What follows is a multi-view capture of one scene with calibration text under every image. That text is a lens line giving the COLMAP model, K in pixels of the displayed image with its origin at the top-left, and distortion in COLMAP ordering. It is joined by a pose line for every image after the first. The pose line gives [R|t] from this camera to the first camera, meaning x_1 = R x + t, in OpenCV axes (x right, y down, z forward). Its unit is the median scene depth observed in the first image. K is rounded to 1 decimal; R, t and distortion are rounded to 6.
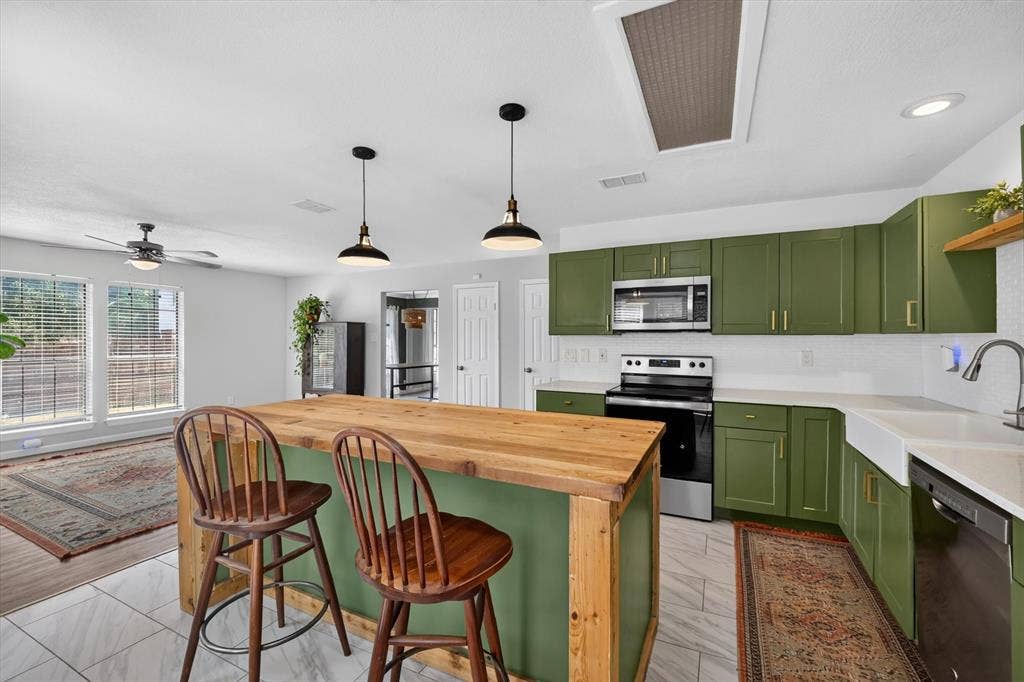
lens RADIAL K [[423.9, 0, 512.0], [0, 423.9, 341.0], [0, 0, 1]] dist [-0.014498, -0.000570]
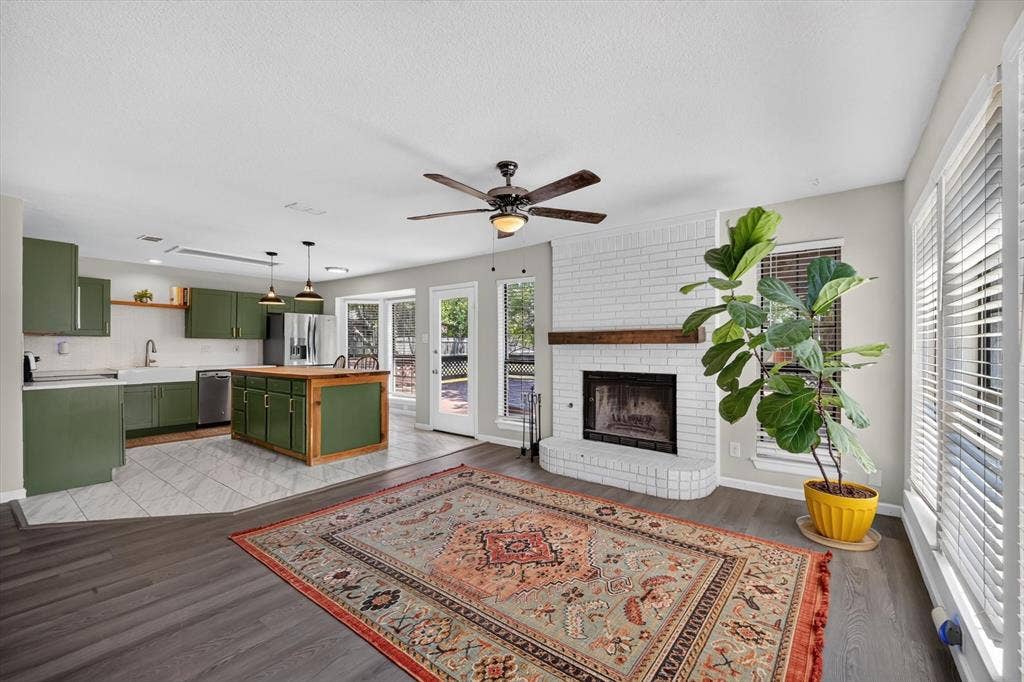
lens RADIAL K [[420.5, 0, 514.2], [0, 420.5, 344.1], [0, 0, 1]] dist [0.028322, -0.038301]
pose [[-0.980036, -0.003191, 0.198797, -1.151771], [-0.002378, 0.999988, 0.004329, 0.007004], [-0.198808, 0.003770, -0.980031, 1.883950]]
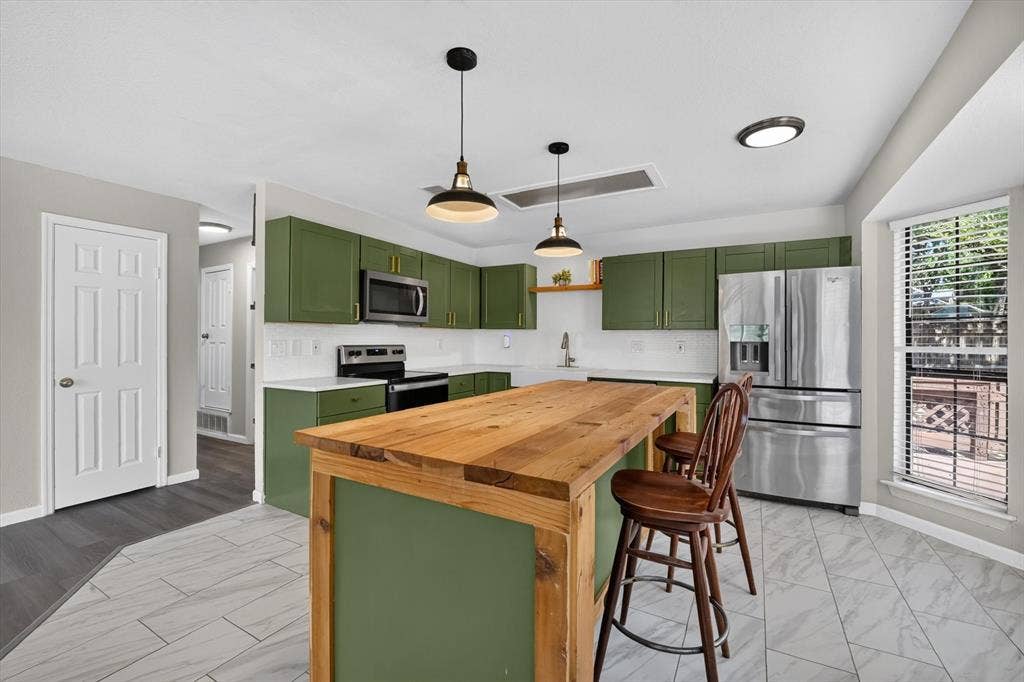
lens RADIAL K [[424.2, 0, 516.8], [0, 424.2, 338.4], [0, 0, 1]] dist [-0.009067, -0.000433]
pose [[0.064900, -0.001826, 0.997890, -0.722114], [-0.001522, 0.999997, 0.001929, 0.015521], [-0.997891, -0.001644, 0.064897, 0.597093]]
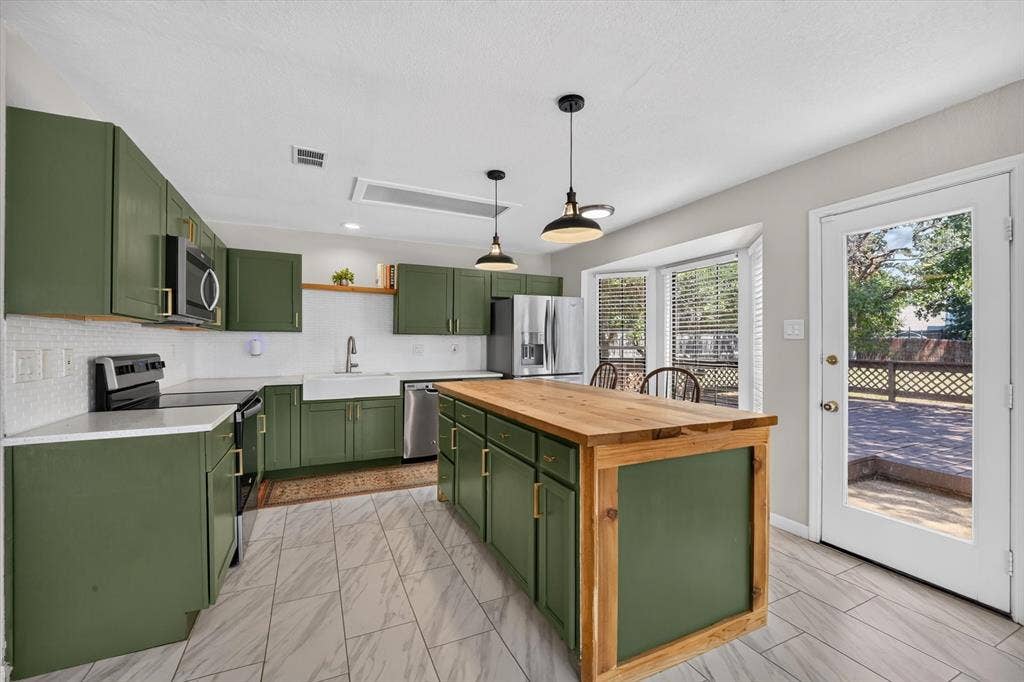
lens RADIAL K [[423.9, 0, 512.0], [0, 423.9, 341.0], [0, 0, 1]] dist [-0.014498, -0.000570]
pose [[-0.771292, 0.000882, 0.636481, -0.541533], [0.001299, 0.999999, 0.000188, 0.013210], [-0.636480, 0.000972, -0.771293, 1.180428]]
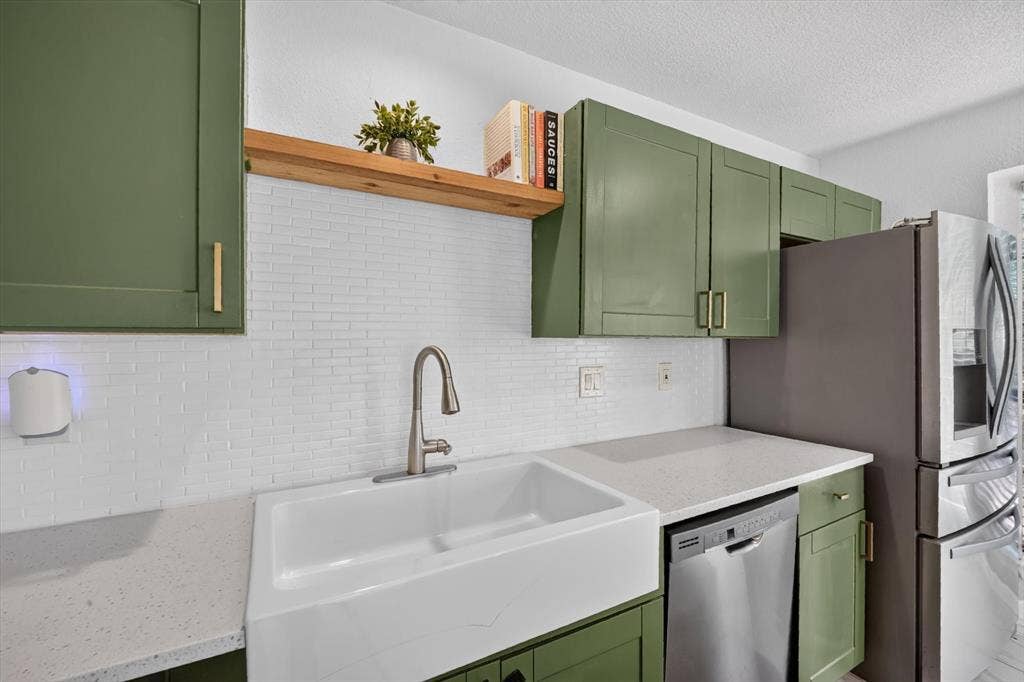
lens RADIAL K [[454.2, 0, 512.0], [0, 454.2, 341.0], [0, 0, 1]] dist [-0.003462, -0.000669]
pose [[-0.812117, 0.004139, 0.583481, 0.338384], [0.008666, 0.999950, 0.004968, -0.007408], [-0.583431, 0.009091, -0.812112, 0.787929]]
